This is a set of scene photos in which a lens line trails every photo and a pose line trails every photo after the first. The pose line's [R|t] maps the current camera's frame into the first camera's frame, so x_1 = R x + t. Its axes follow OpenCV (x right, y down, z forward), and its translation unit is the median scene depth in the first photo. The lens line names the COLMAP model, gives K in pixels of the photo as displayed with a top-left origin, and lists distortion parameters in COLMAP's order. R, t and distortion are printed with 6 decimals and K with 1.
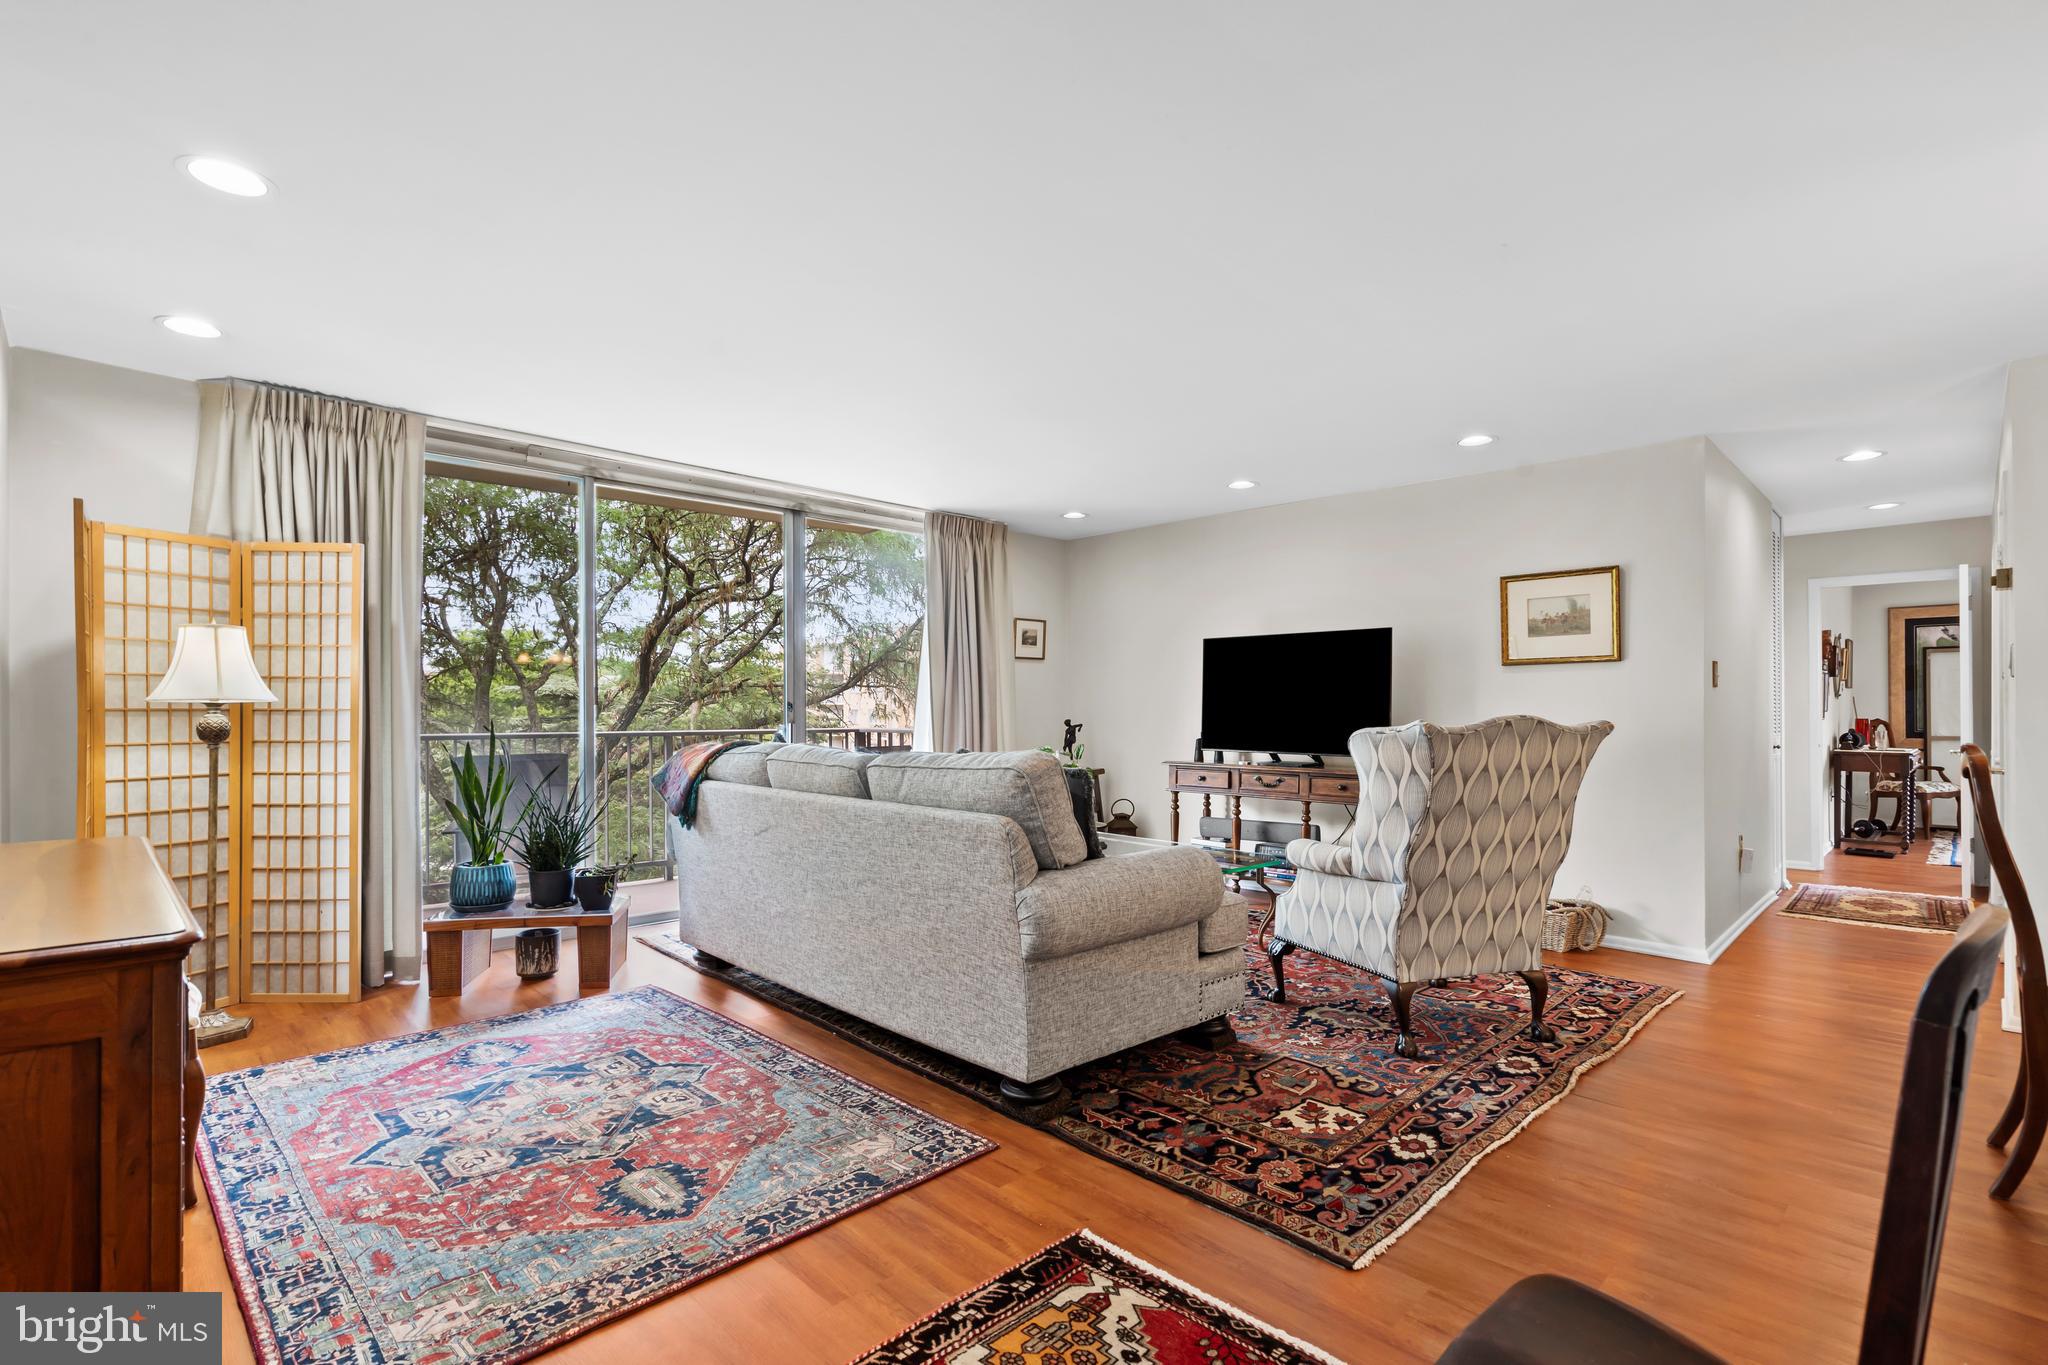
lens RADIAL K [[941.7, 0, 1027.2], [0, 941.7, 715.5], [0, 0, 1]] dist [-0.003055, -0.000014]
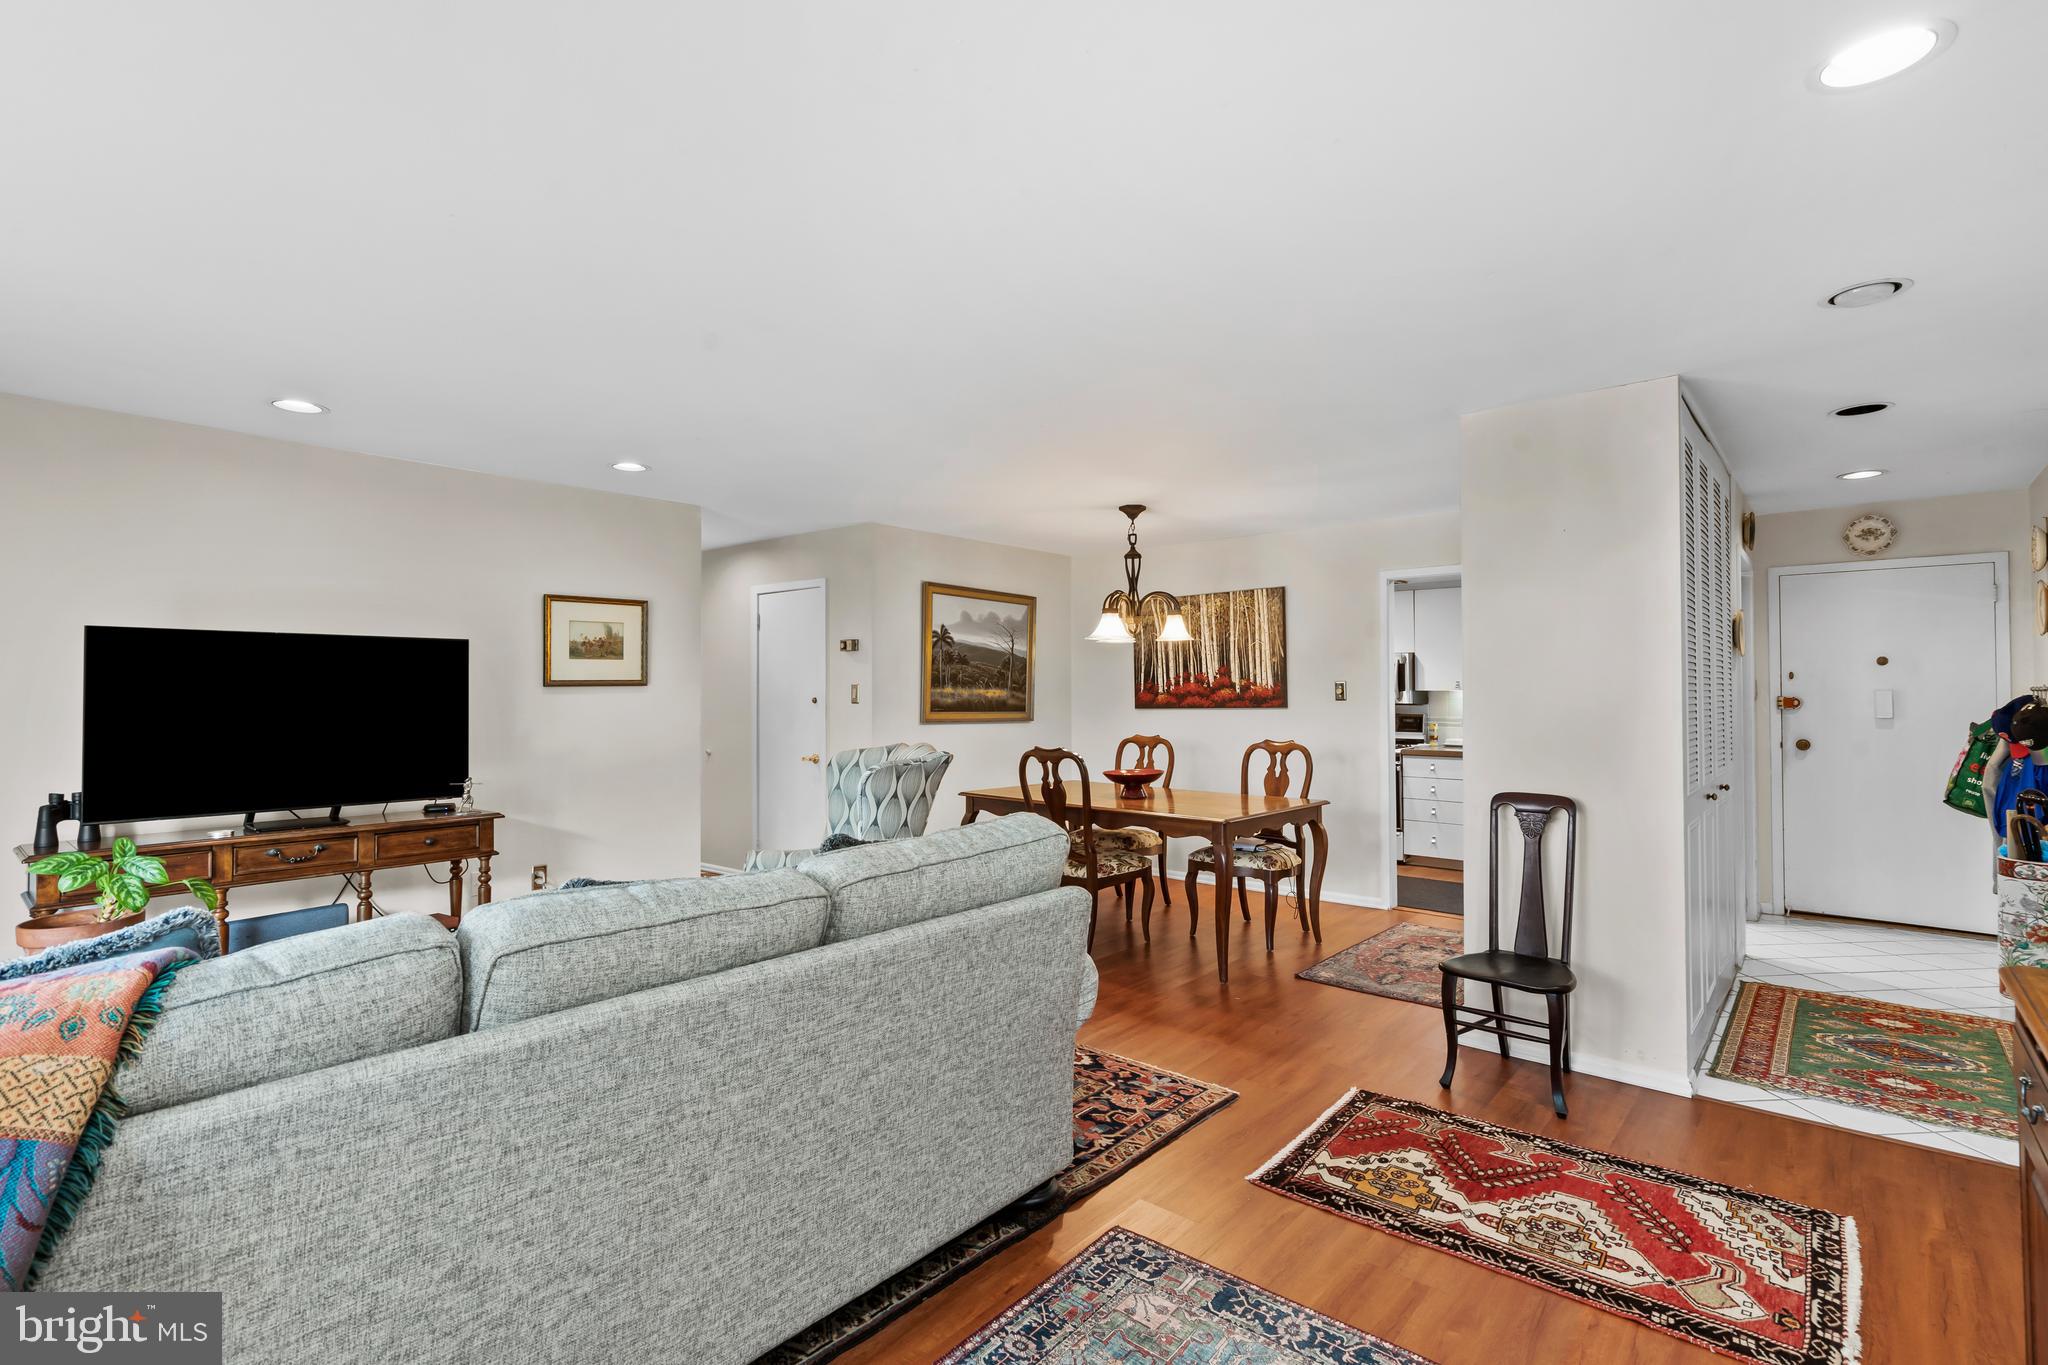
lens RADIAL K [[957.5, 0, 1028.2], [0, 957.5, 670.6], [0, 0, 1]] dist [-0.000526, -0.001096]
pose [[-0.081148, 0.020551, 0.996490, -0.751253], [0.009828, 0.999755, -0.019818, -0.066901], [-0.996654, 0.008185, -0.081330, 0.870356]]
